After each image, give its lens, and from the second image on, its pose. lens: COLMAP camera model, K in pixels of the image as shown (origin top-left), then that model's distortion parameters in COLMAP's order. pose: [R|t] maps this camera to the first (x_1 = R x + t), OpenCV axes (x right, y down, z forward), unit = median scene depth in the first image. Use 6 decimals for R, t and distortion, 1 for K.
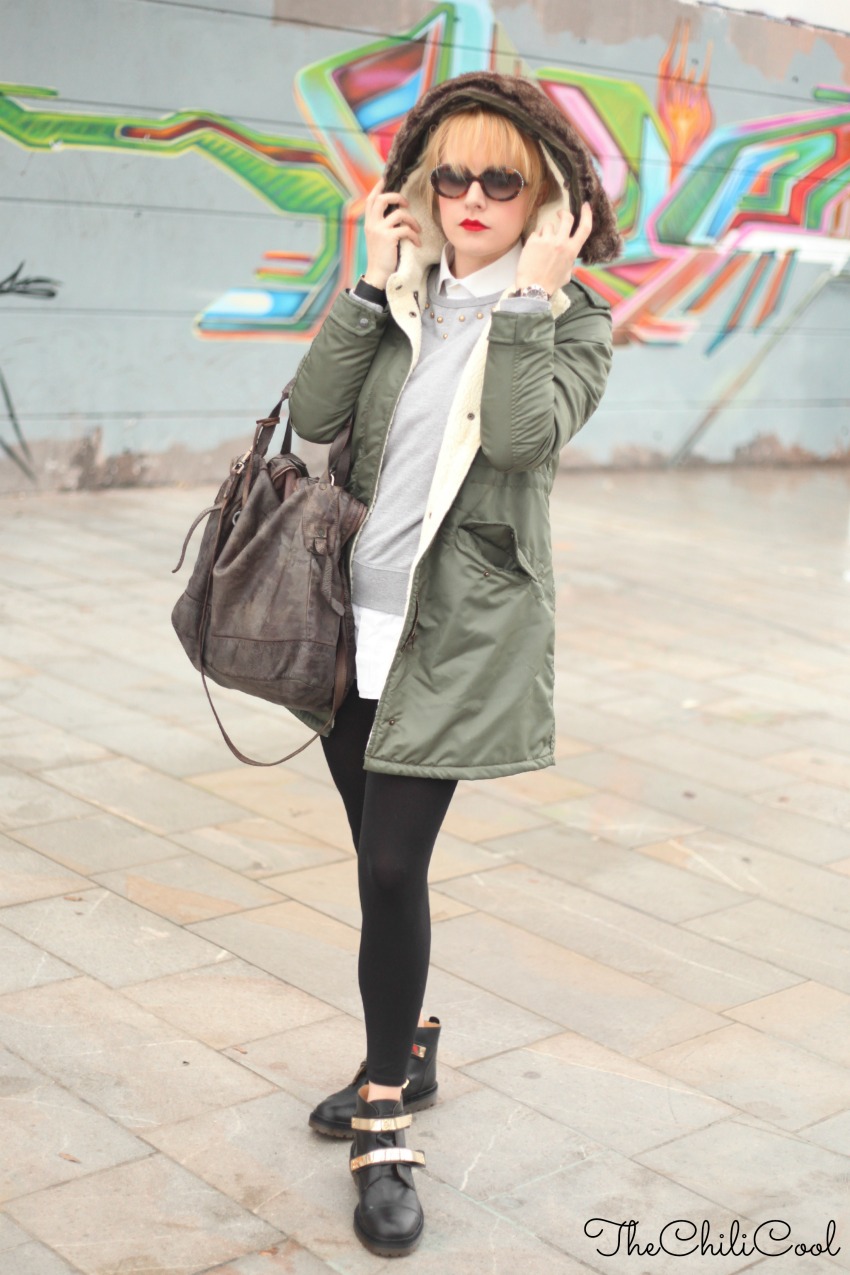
lens RADIAL K [[2133.7, 0, 425.0], [0, 2133.7, 637.5], [0, 0, 1]] dist [-0.128203, -0.036049]
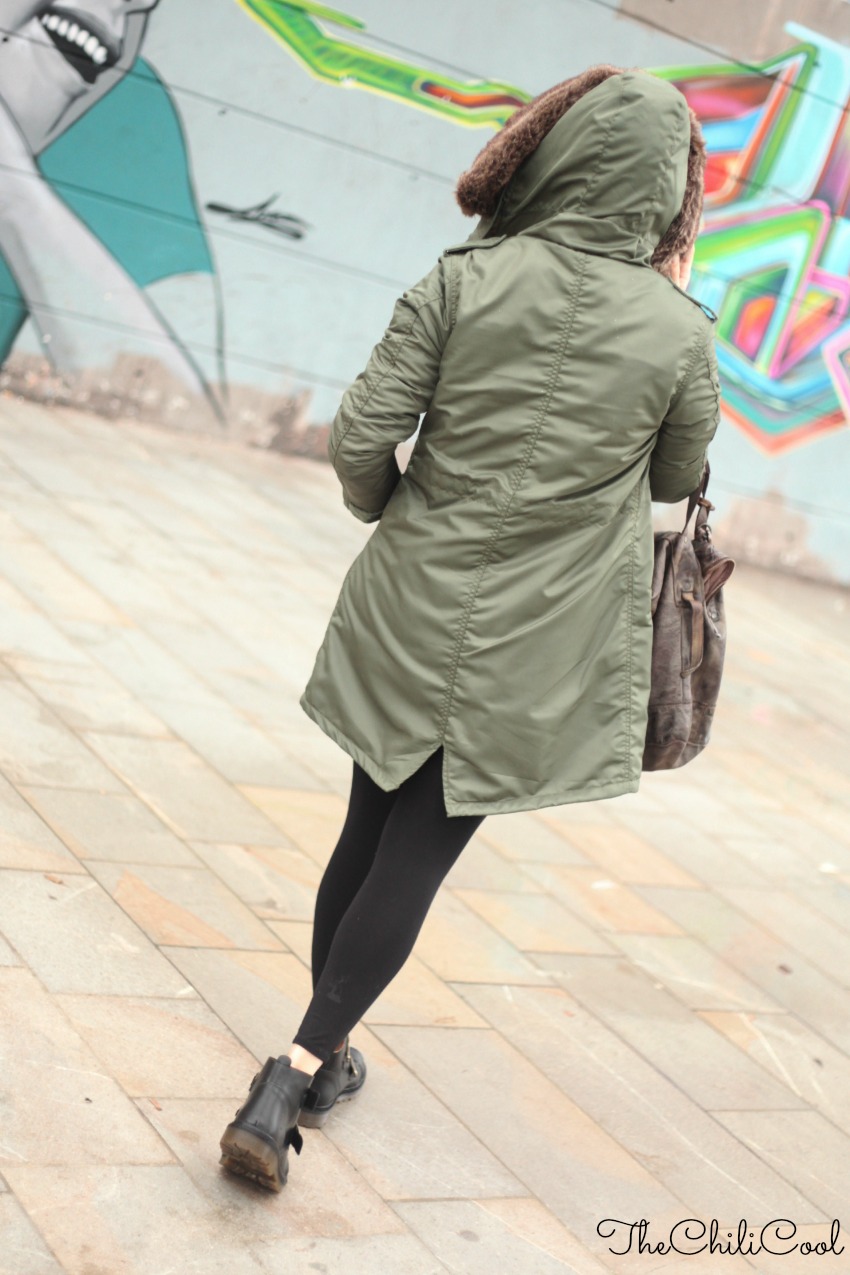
lens RADIAL K [[2260.5, 0, 417.3], [0, 2260.5, 616.6], [0, 0, 1]] dist [-0.095111, -0.153942]
pose [[0.953573, 0.278909, -0.113616, 0.049407], [-0.281890, 0.959387, -0.010750, -0.013248], [0.106004, 0.042278, 0.993467, 0.070736]]
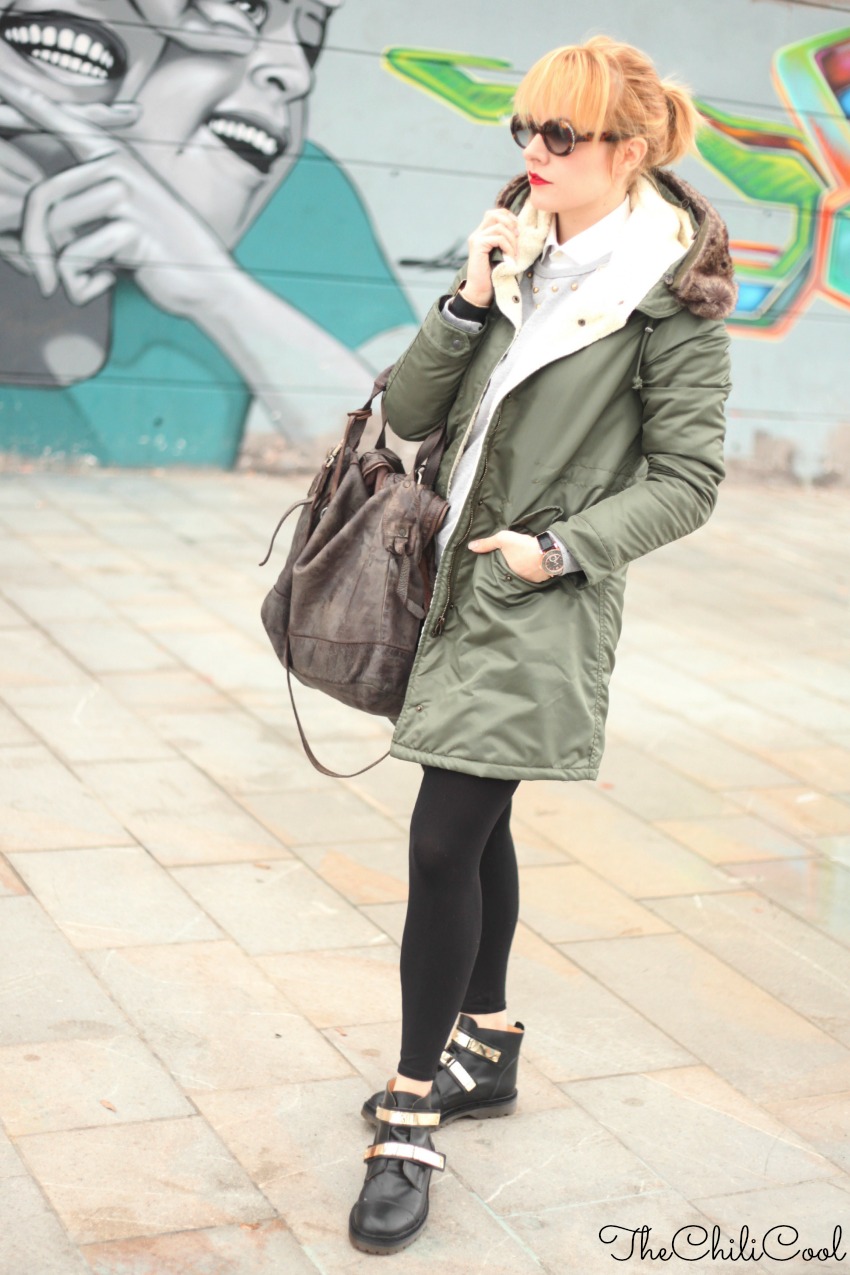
lens RADIAL K [[2260.5, 0, 417.3], [0, 2260.5, 616.6], [0, 0, 1]] dist [-0.095111, -0.153942]
pose [[0.951952, 0.088218, -0.293268, 0.178854], [-0.094333, 0.995518, -0.006744, 0.007604], [0.291358, 0.034085, 0.956007, 0.017260]]
